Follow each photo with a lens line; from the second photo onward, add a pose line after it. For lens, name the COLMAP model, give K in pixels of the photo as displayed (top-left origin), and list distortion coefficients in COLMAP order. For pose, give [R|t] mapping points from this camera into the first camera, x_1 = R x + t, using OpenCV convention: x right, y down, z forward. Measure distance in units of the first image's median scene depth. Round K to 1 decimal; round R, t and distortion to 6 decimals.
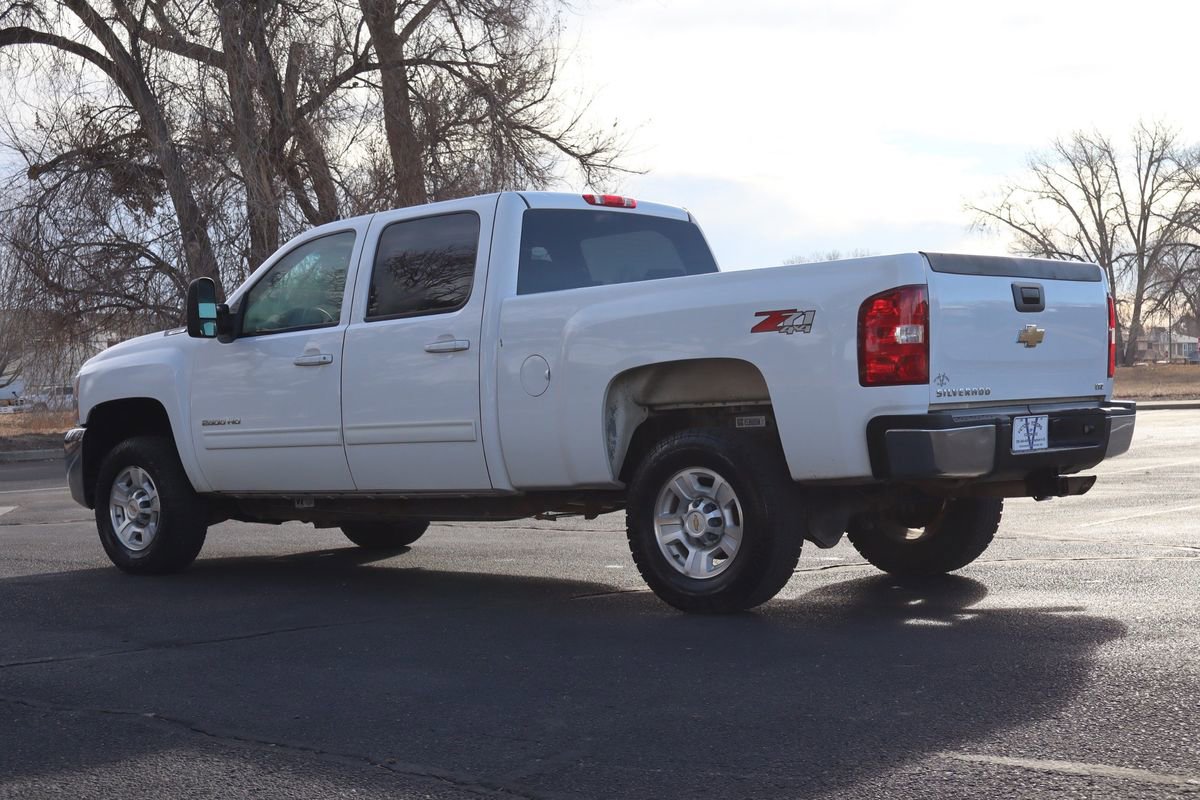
lens RADIAL K [[1843.0, 0, 598.6], [0, 1843.0, 383.4], [0, 0, 1]] dist [0.014104, 0.030952]
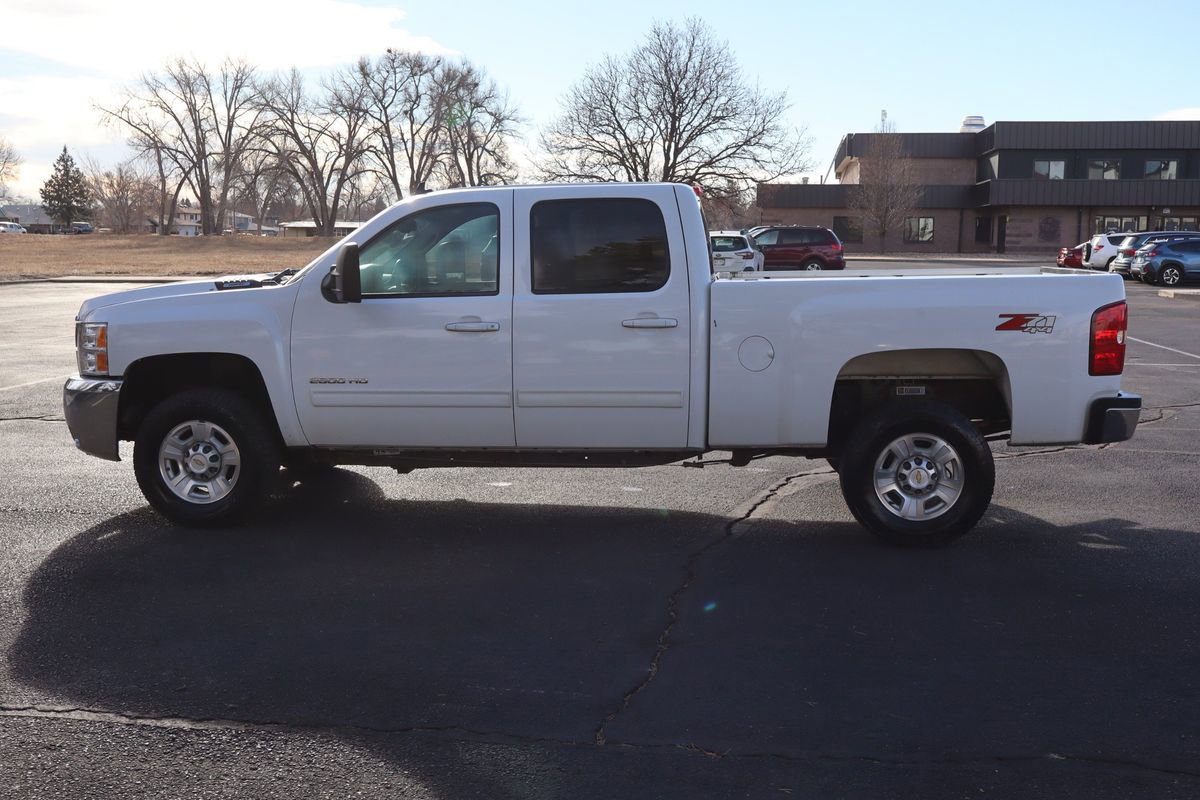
lens RADIAL K [[1280.3, 0, 600.0], [0, 1280.3, 400.0], [0, 0, 1]] dist [0.025729, -0.010691]
pose [[0.818008, -0.036998, 0.574016, -0.472408], [-0.034325, 0.993011, 0.112920, -0.051336], [-0.574182, -0.112072, 0.811021, 0.320791]]
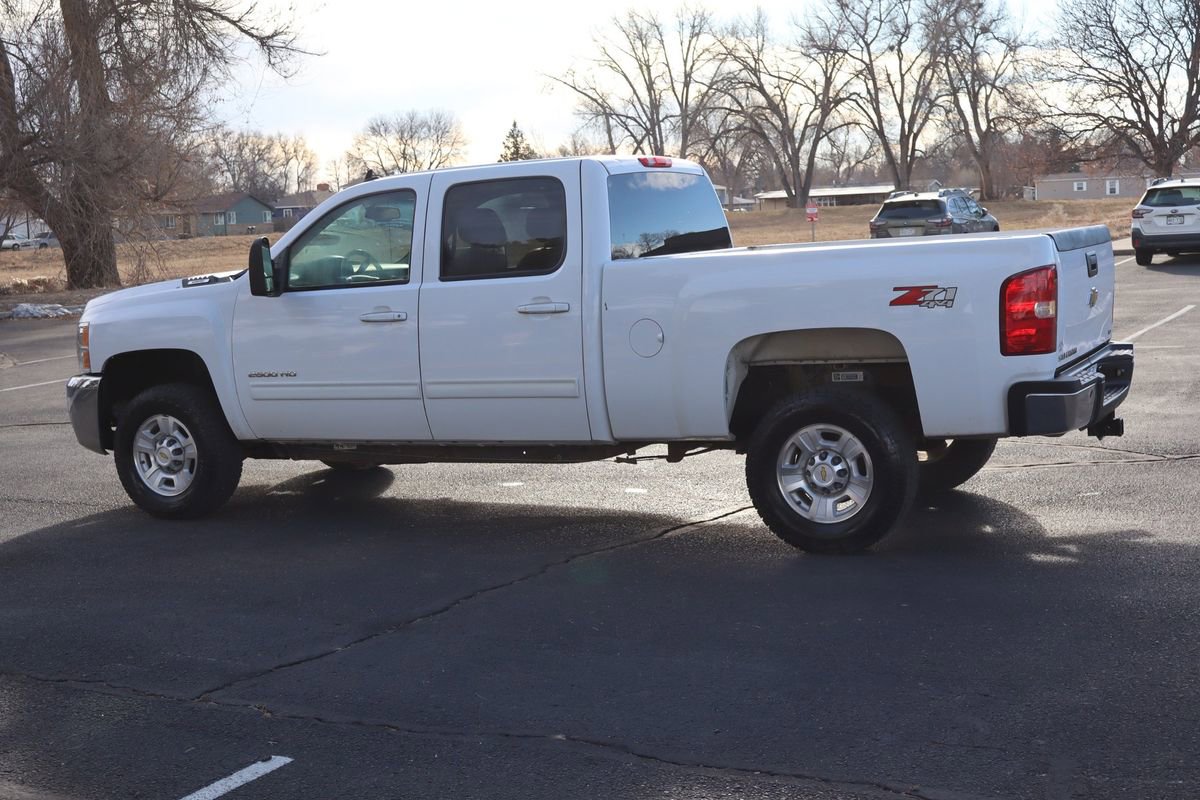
lens RADIAL K [[1615.9, 0, 600.0], [0, 1615.9, 400.0], [0, 0, 1]] dist [0.031348, -0.097002]
pose [[0.967682, -0.041217, 0.248781, -0.241096], [0.013885, 0.993764, 0.110634, -0.059390], [-0.251789, -0.103604, 0.962220, 0.076598]]
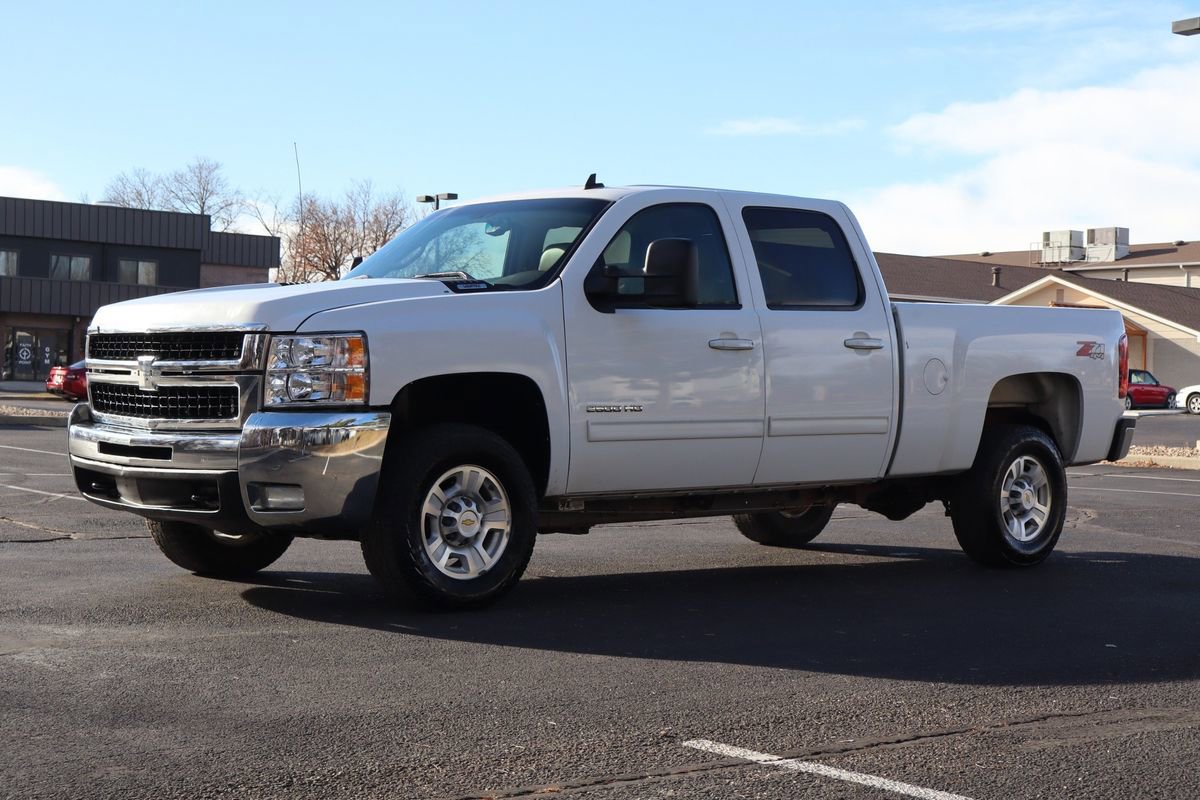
lens RADIAL K [[1972.0, 0, 599.9], [0, 1972.0, 416.7], [0, 0, 1]] dist [0.043808, 0.022553]
pose [[0.122314, 0.020070, 0.992289, -1.029862], [-0.028388, 0.999457, -0.016716, 0.037776], [-0.992085, -0.026125, 0.122817, 0.855867]]
